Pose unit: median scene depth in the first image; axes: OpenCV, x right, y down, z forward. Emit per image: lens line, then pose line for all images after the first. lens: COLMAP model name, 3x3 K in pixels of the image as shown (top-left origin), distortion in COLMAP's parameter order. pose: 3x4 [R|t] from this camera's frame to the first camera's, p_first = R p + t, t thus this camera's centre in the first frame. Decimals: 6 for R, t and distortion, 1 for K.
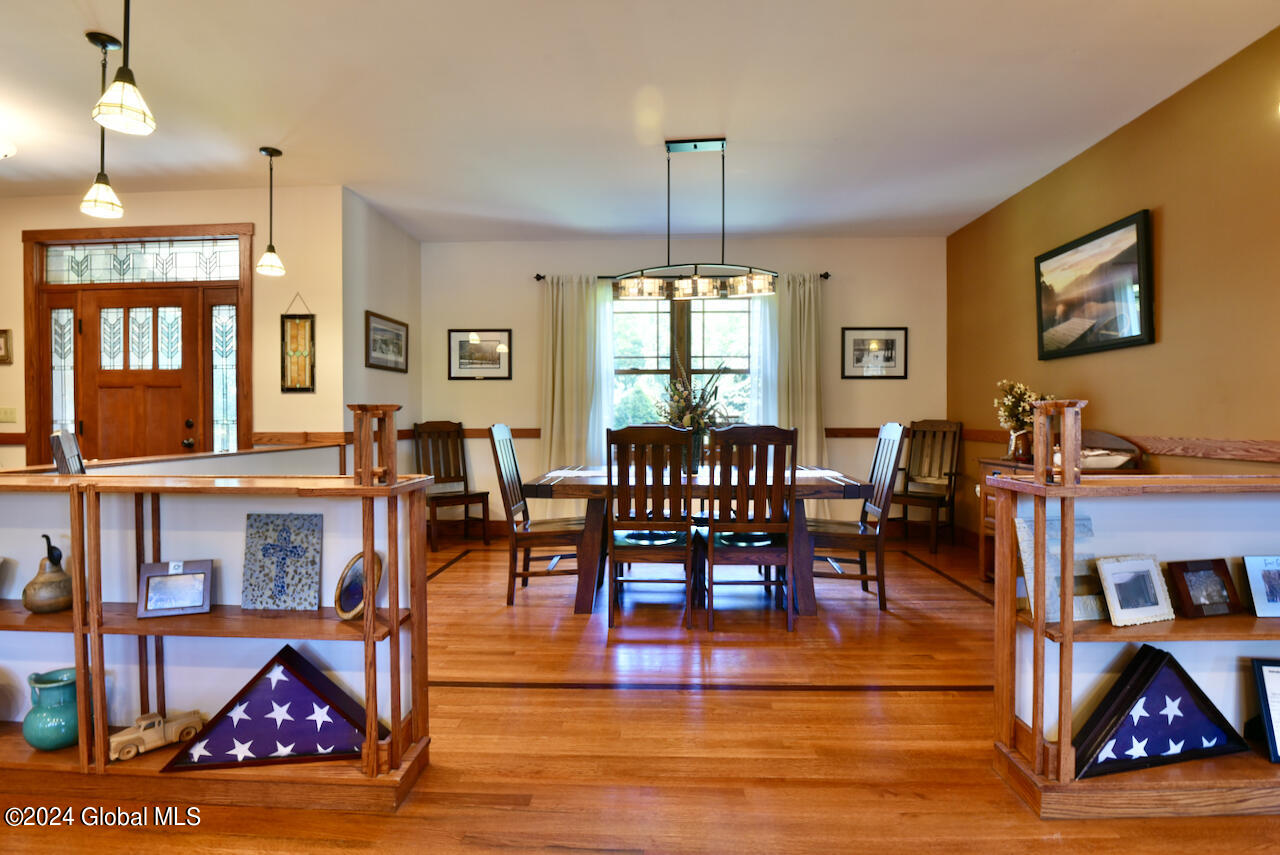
lens RADIAL K [[654.4, 0, 640.0], [0, 654.4, 427.5], [0, 0, 1]] dist [-0.028006, -0.001022]
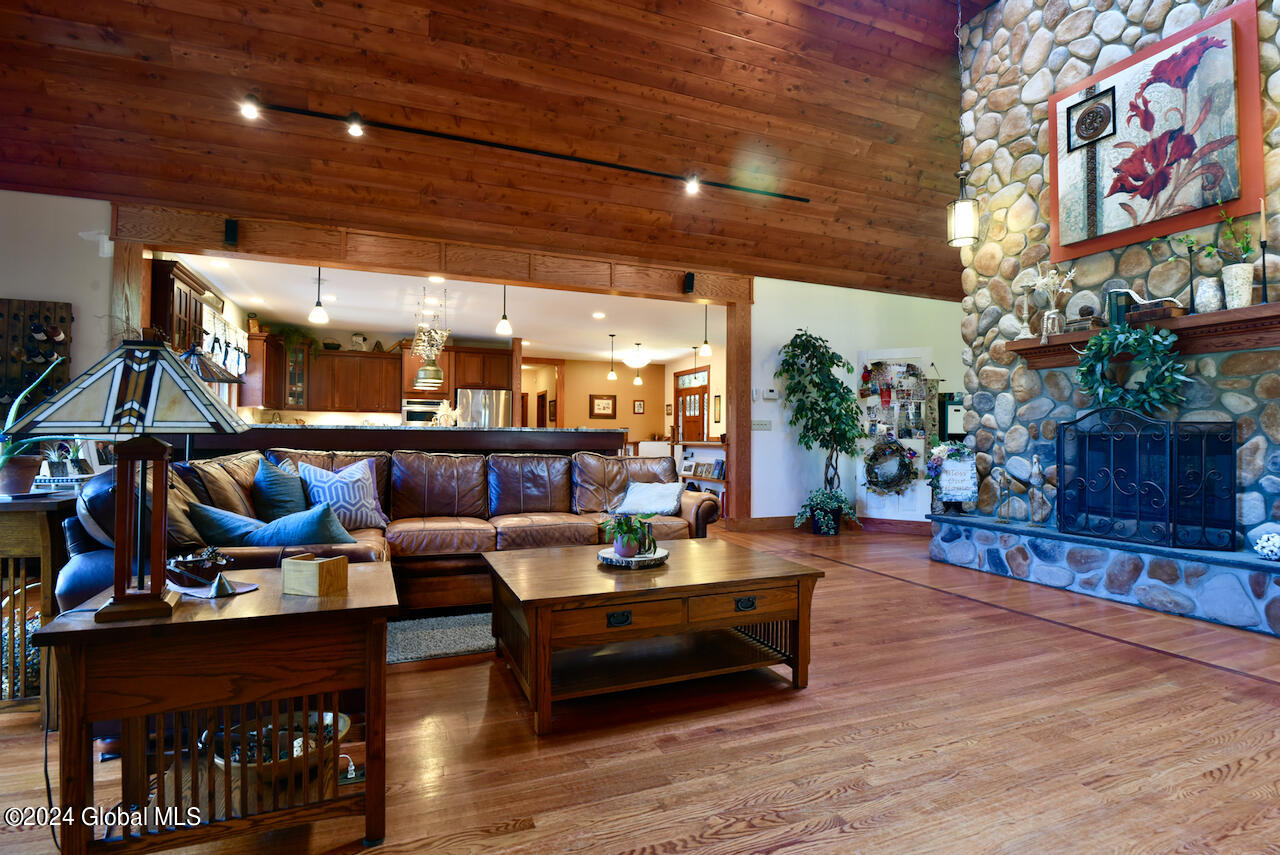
lens RADIAL K [[625.1, 0, 640.0], [0, 625.1, 427.5], [0, 0, 1]] dist [-0.037578, -0.000928]
pose [[0.384993, -0.006767, -0.922895, 2.062155], [-0.020578, 0.999662, -0.015914, 0.018865], [0.922690, 0.025118, 0.384723, -0.390649]]
